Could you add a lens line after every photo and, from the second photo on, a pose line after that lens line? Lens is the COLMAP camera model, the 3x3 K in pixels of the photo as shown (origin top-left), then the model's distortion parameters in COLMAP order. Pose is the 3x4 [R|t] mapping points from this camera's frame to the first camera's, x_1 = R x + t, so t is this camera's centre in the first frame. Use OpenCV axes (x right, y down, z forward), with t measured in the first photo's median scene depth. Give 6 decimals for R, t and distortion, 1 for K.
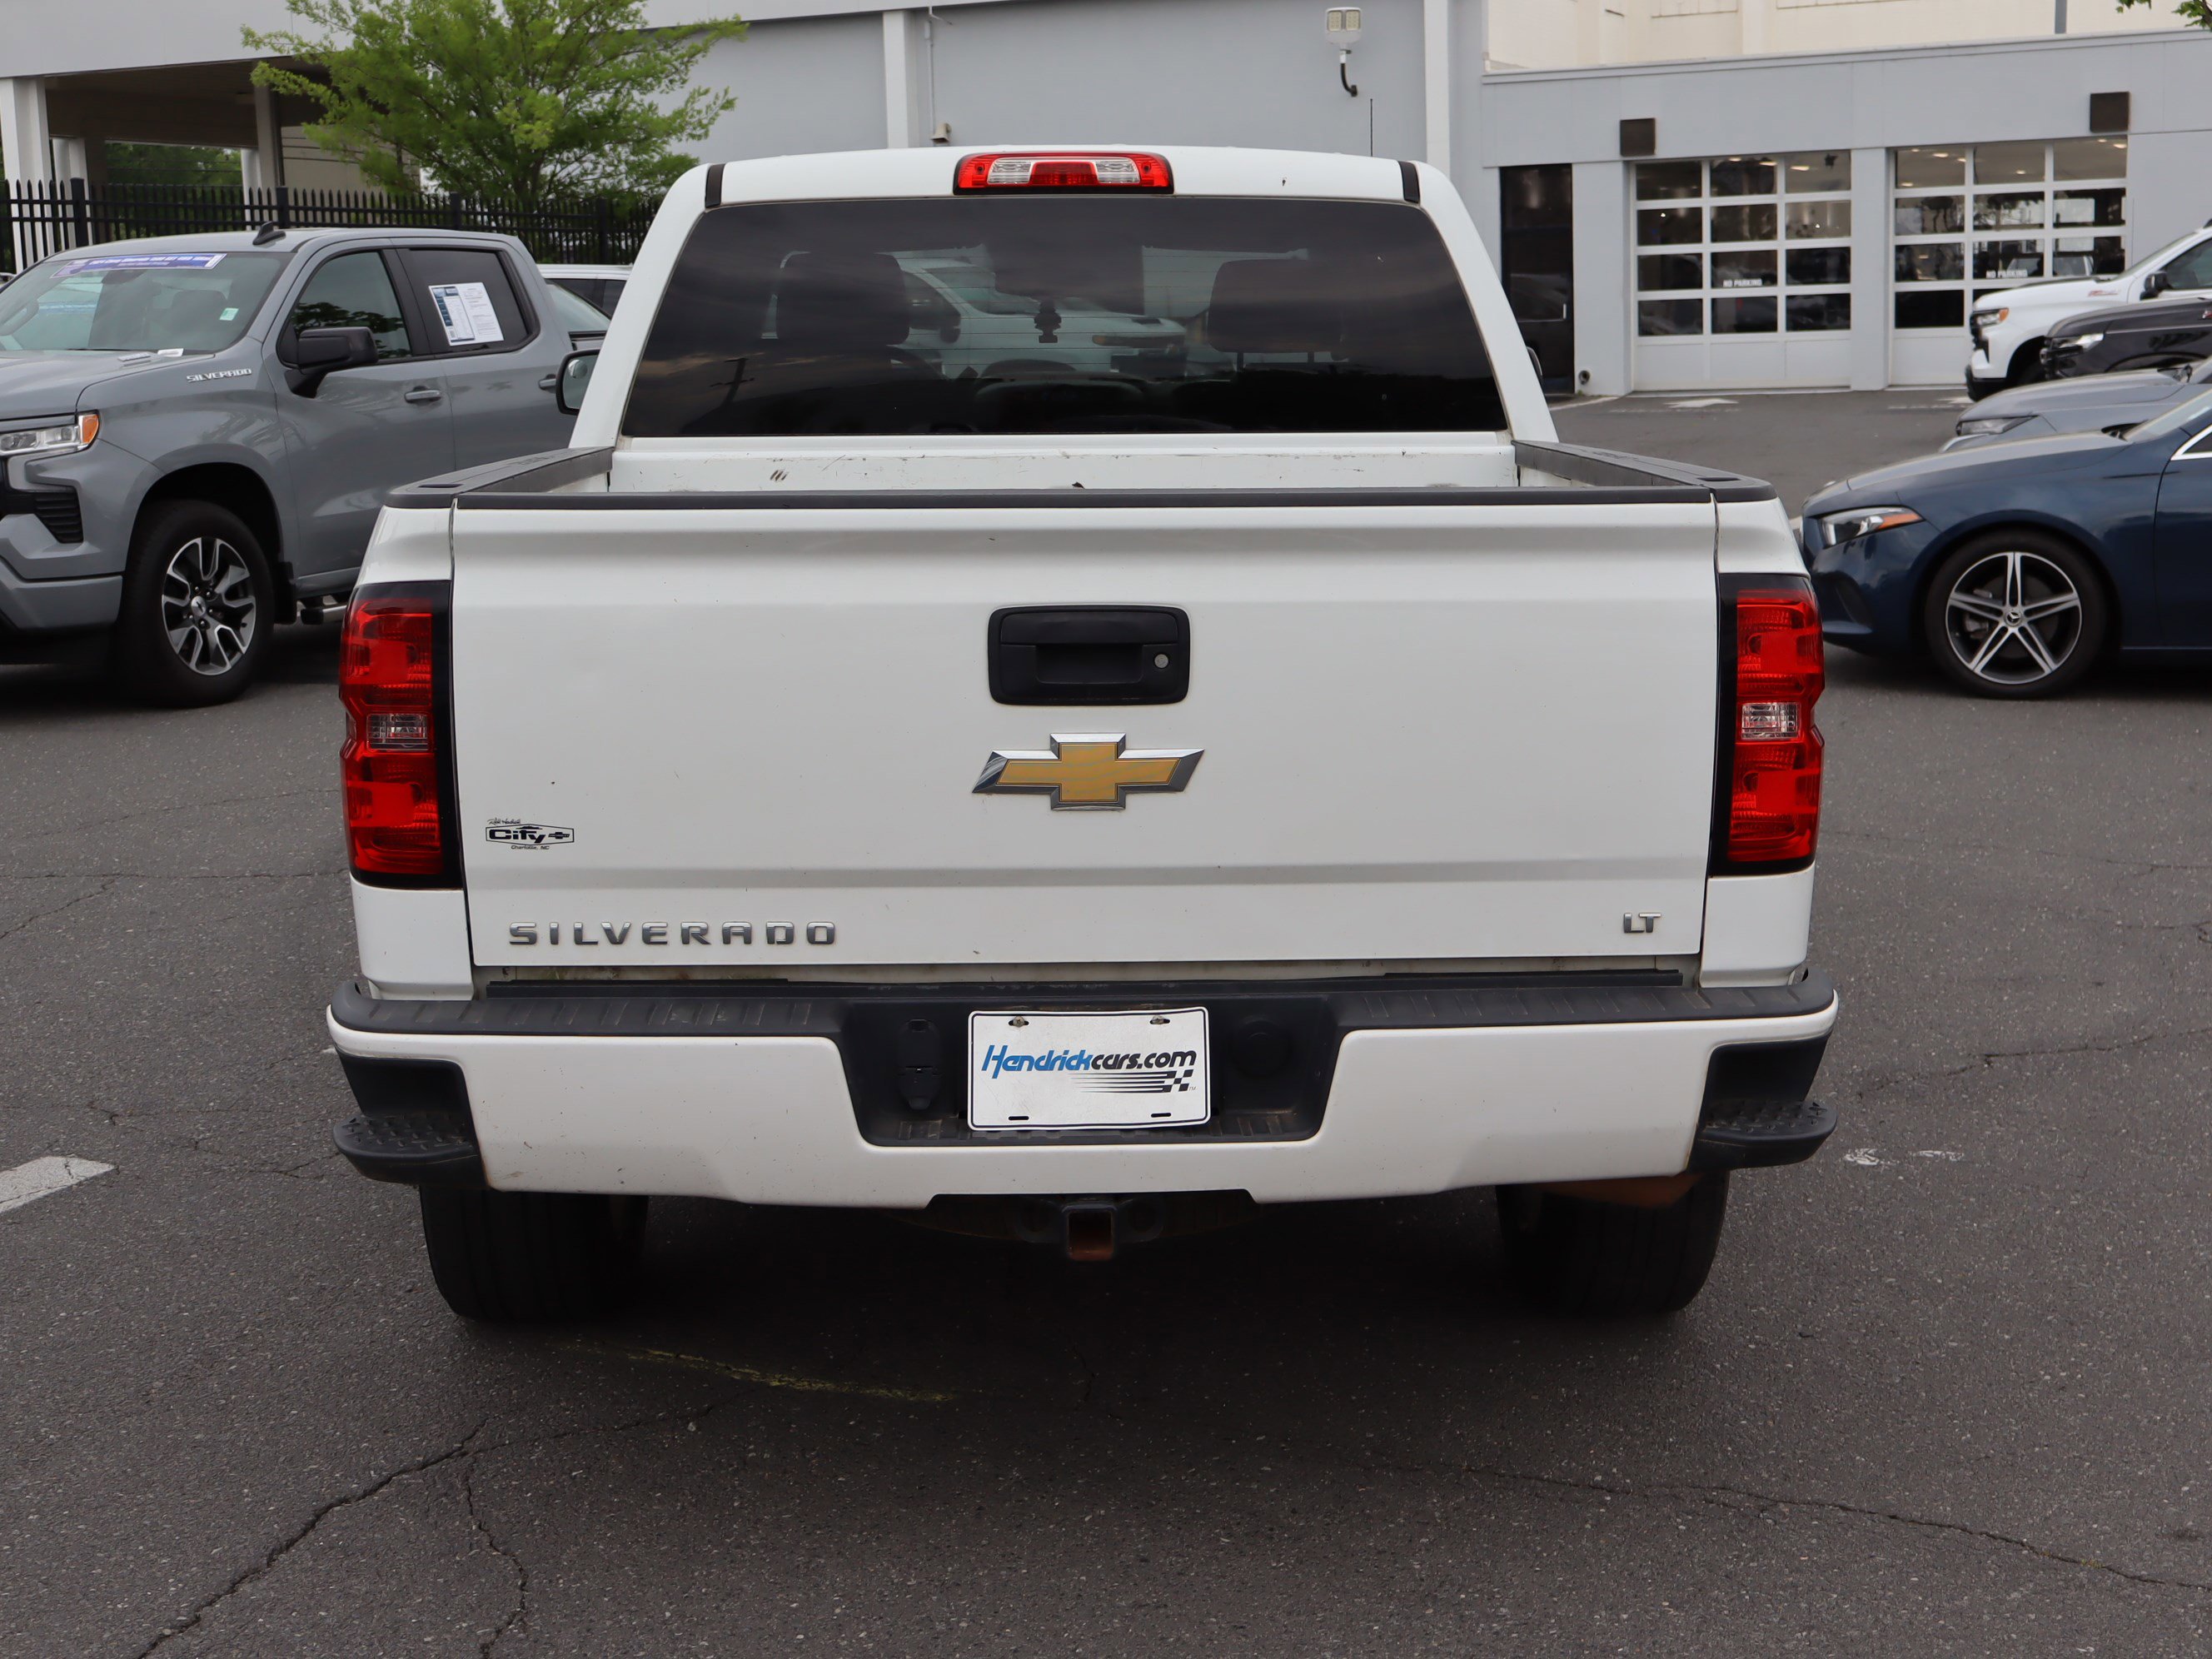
lens RADIAL K [[3178.5, 0, 1106.0], [0, 3178.5, 829.5], [0, 0, 1]] dist [0.020042, -0.045644]
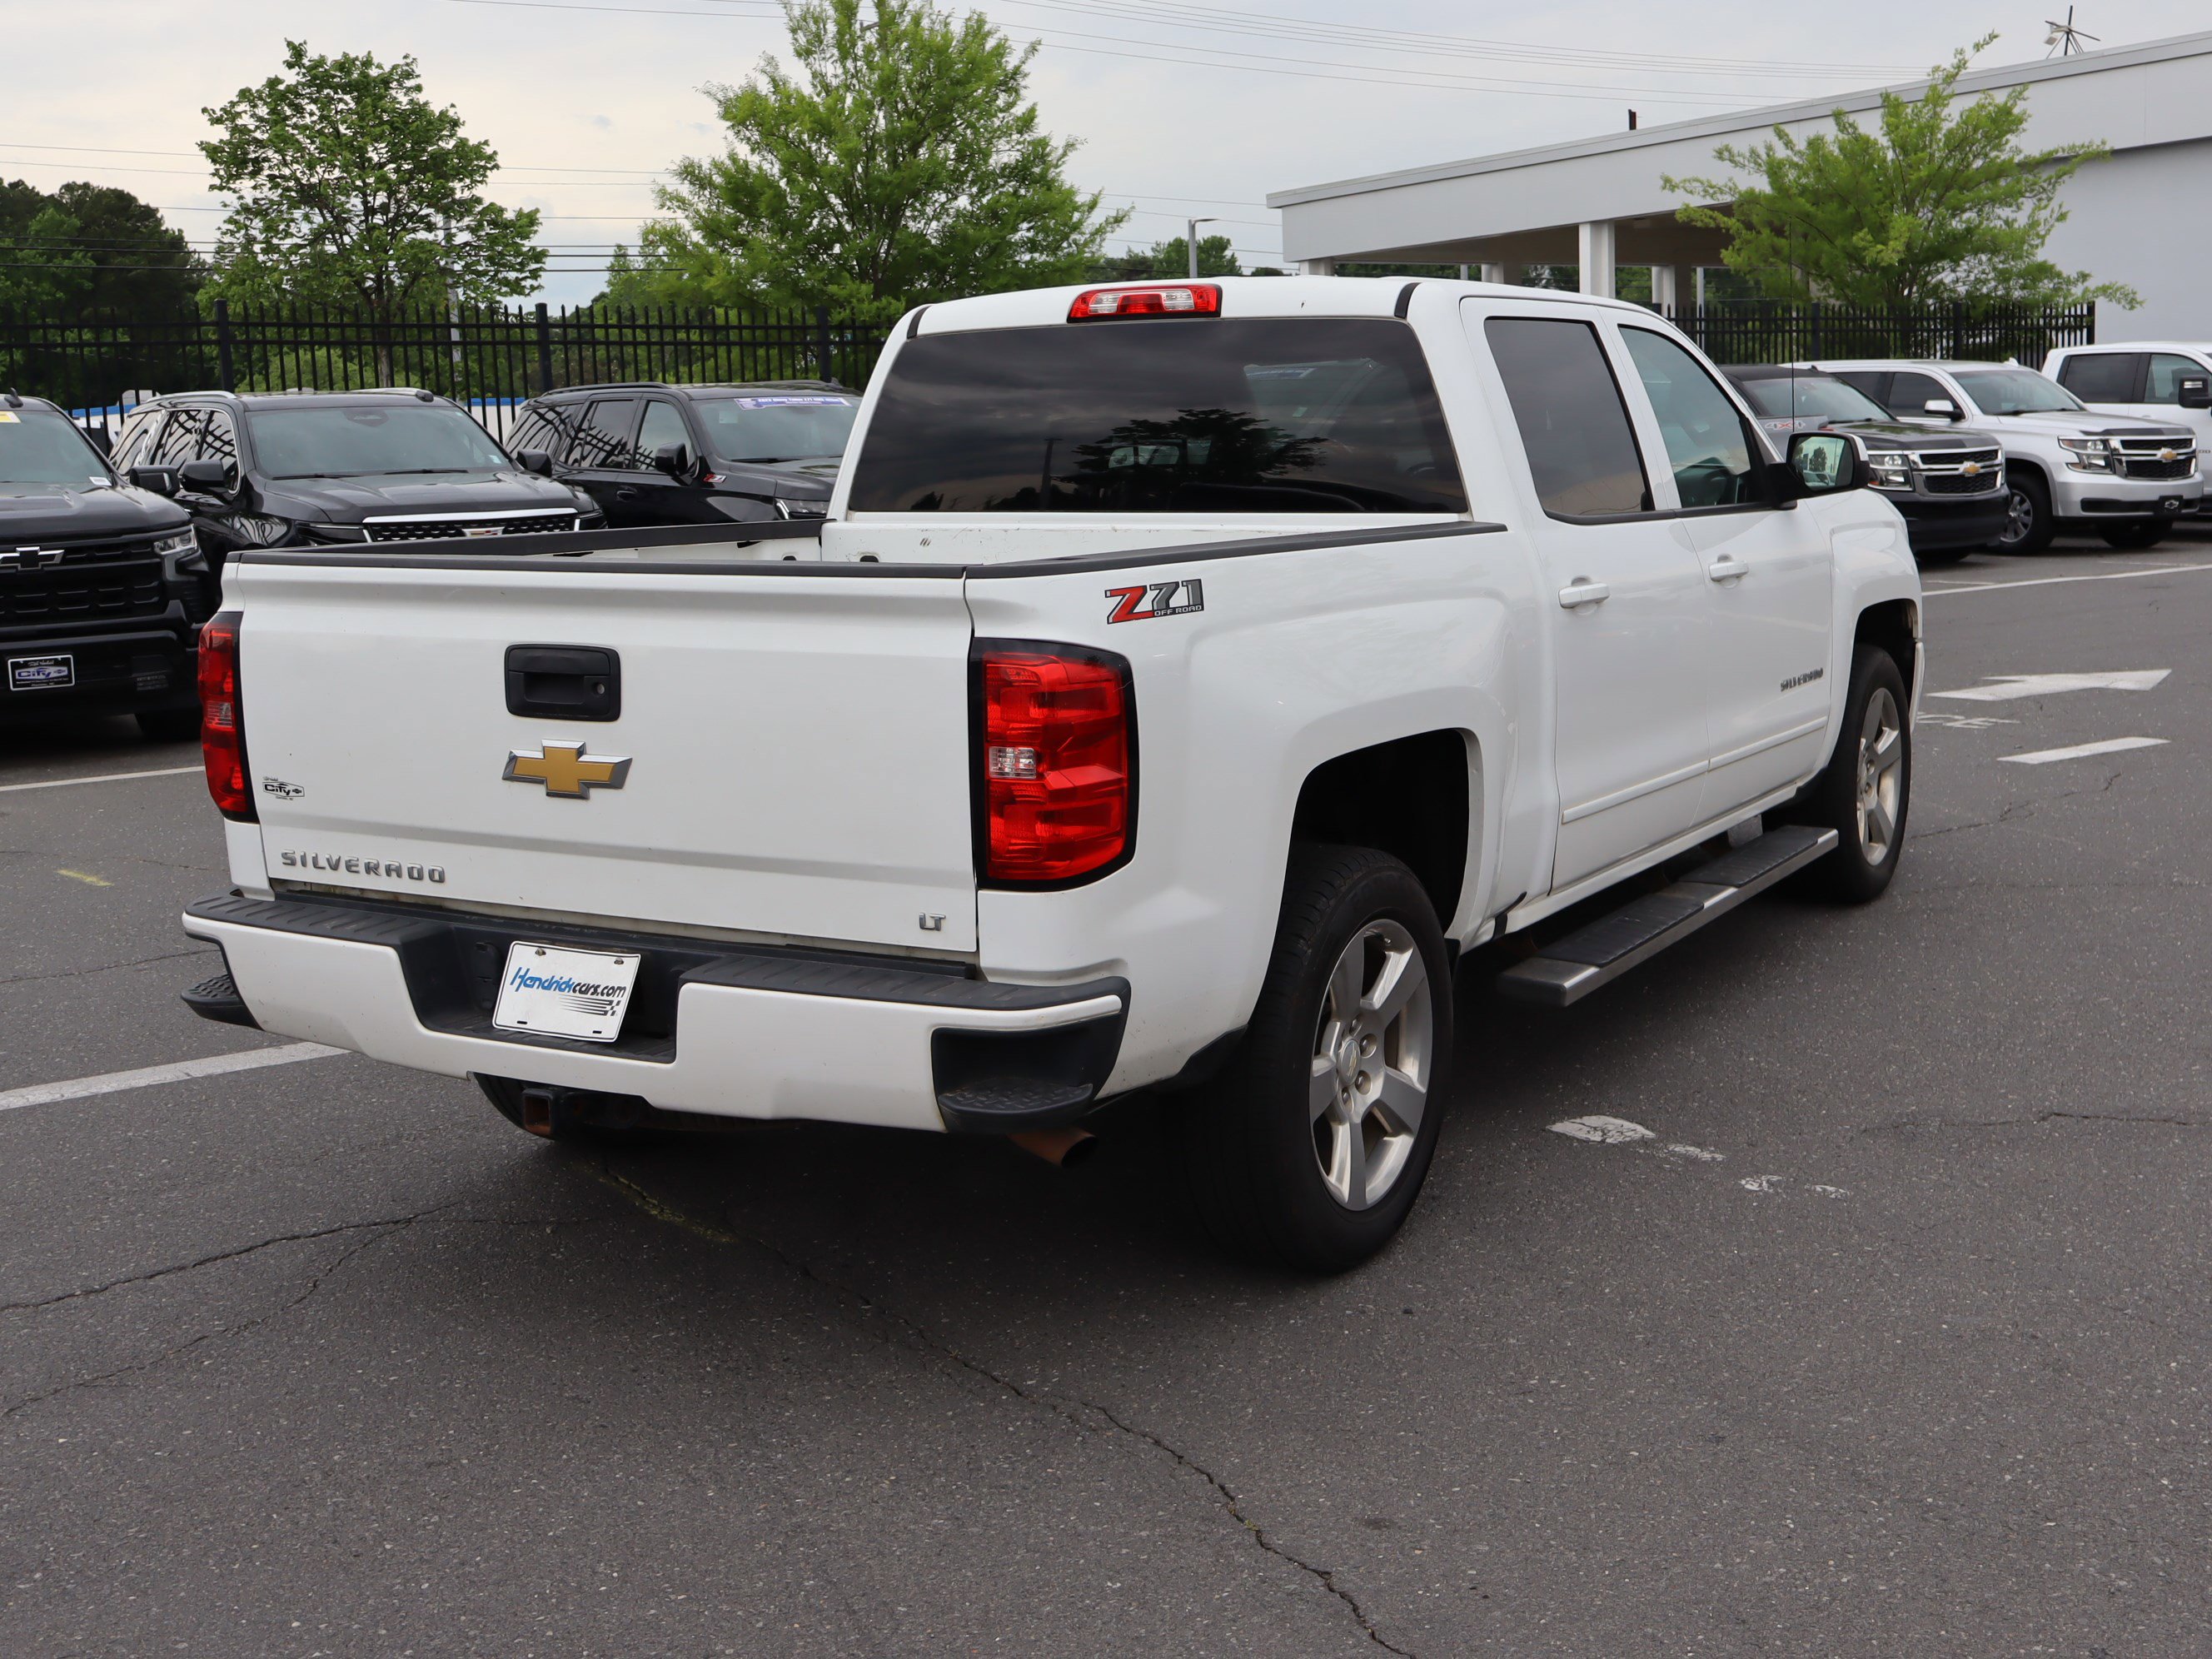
lens RADIAL K [[2586.2, 0, 1106.0], [0, 2586.2, 829.5], [0, 0, 1]] dist [-0.009575, -0.017181]
pose [[0.847392, 0.073747, -0.525822, 0.750733], [-0.071636, 0.997132, 0.024403, -0.035317], [0.526114, 0.016989, 0.850244, 0.194914]]
